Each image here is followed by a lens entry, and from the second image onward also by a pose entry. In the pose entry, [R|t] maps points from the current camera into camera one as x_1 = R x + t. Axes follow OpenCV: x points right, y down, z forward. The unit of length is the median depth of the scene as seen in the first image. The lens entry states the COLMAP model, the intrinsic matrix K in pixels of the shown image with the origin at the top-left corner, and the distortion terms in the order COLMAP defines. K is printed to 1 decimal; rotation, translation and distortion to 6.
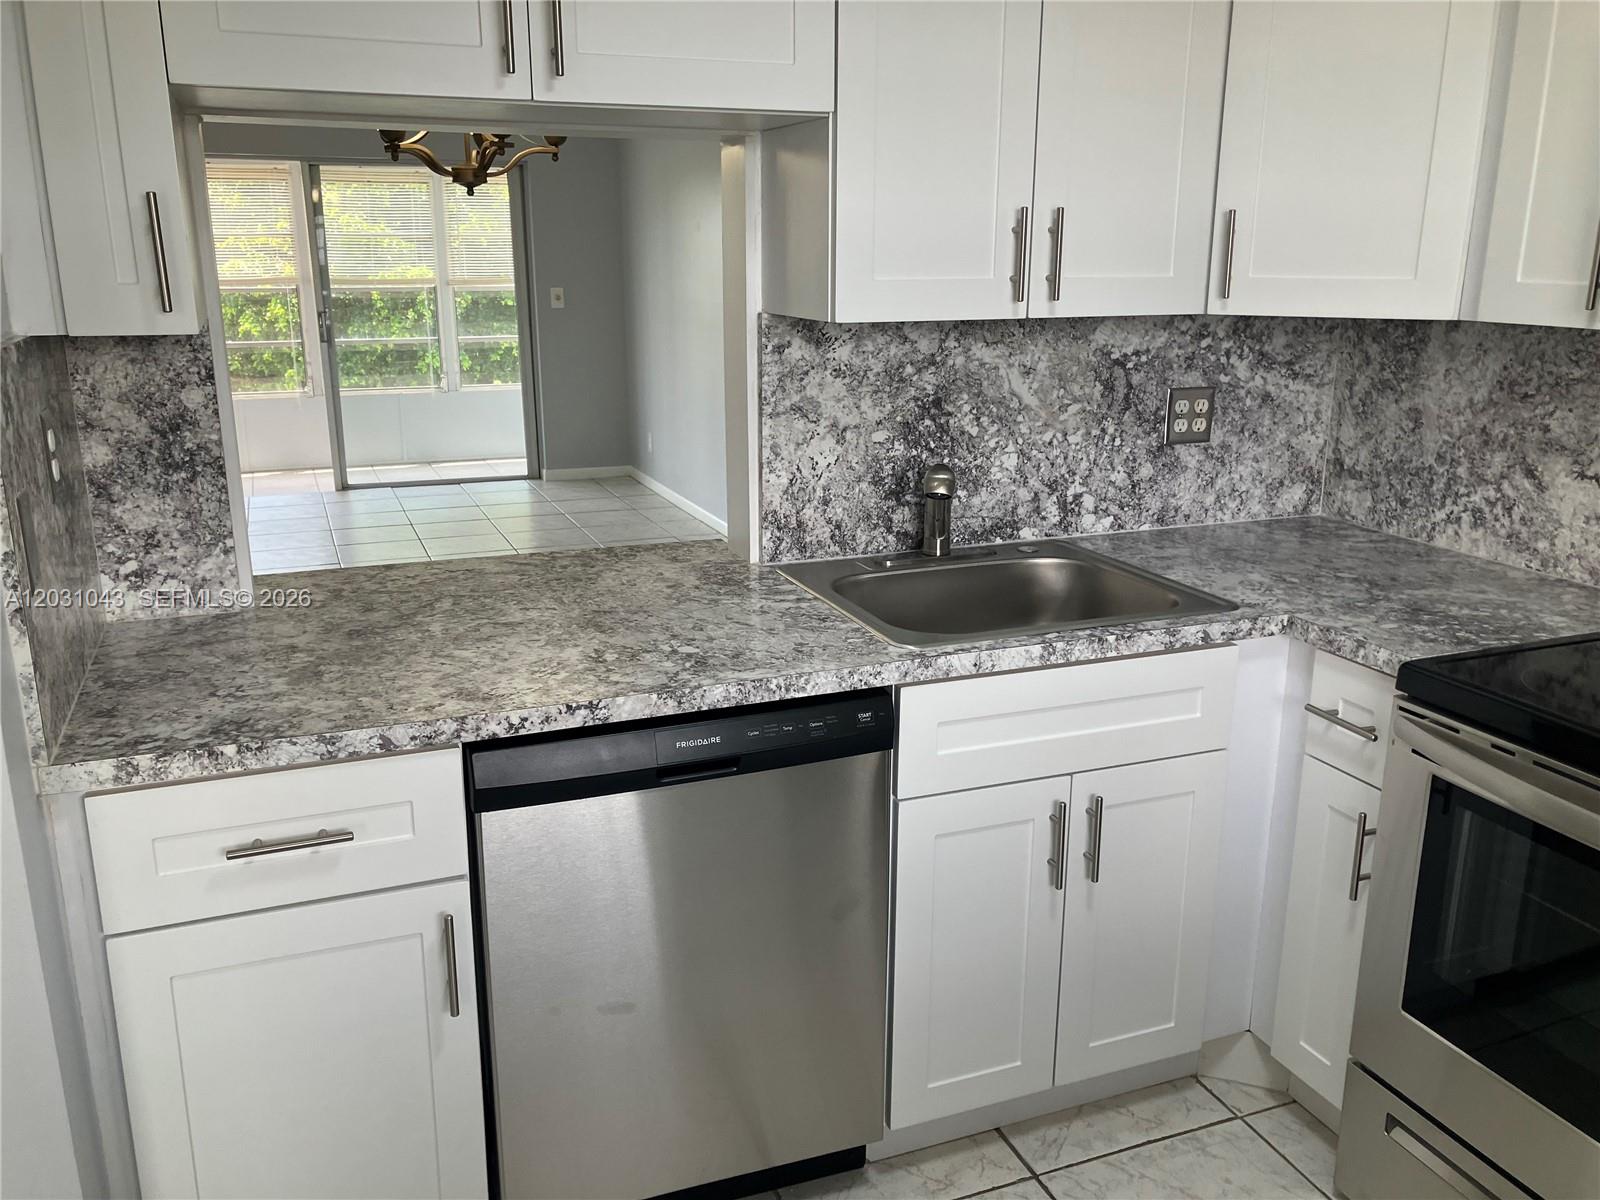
lens RADIAL K [[1359.8, 0, 799.1], [0, 1359.8, 623.1], [0, 0, 1]] dist [0.073793, -0.120393]
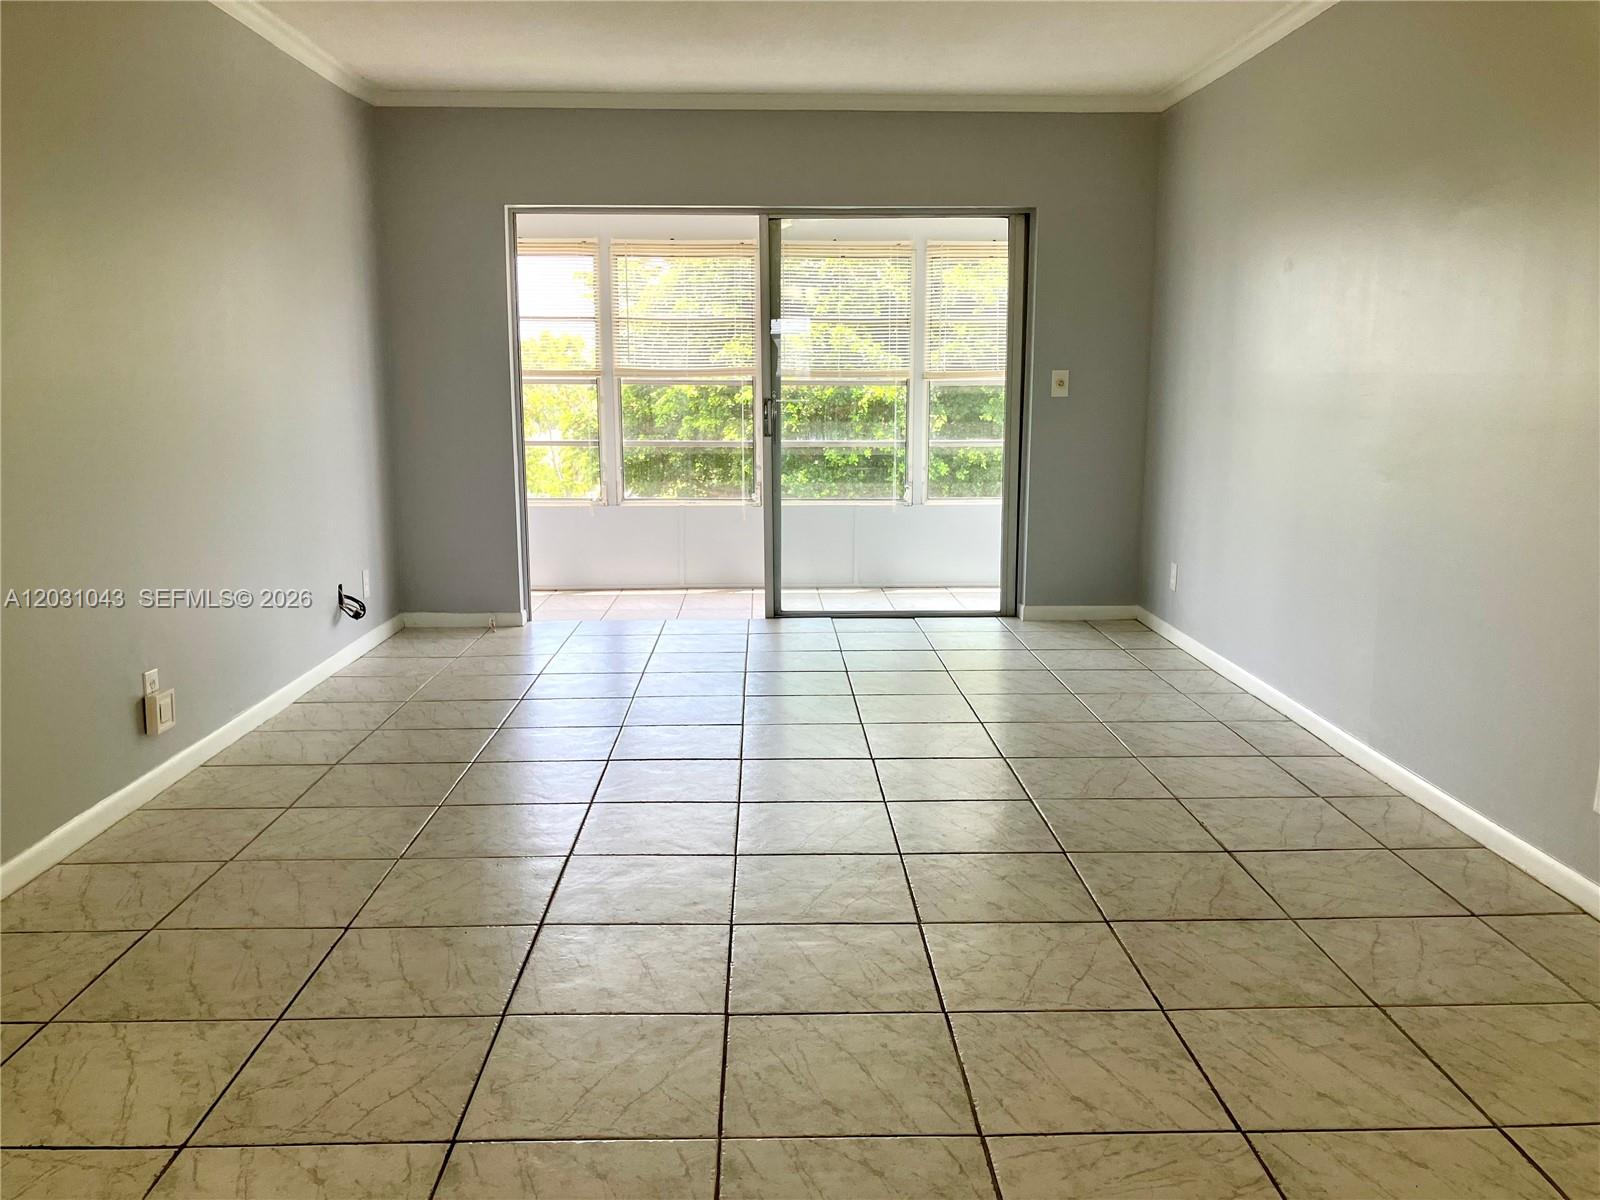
lens RADIAL K [[1359.8, 0, 799.1], [0, 1359.8, 623.1], [0, 0, 1]] dist [0.073793, -0.120393]
pose [[0.941333, 0.061624, -0.331804, -0.052394], [-0.093718, 0.992249, -0.081596, -0.029626], [0.324204, 0.107905, 0.939813, 0.249868]]
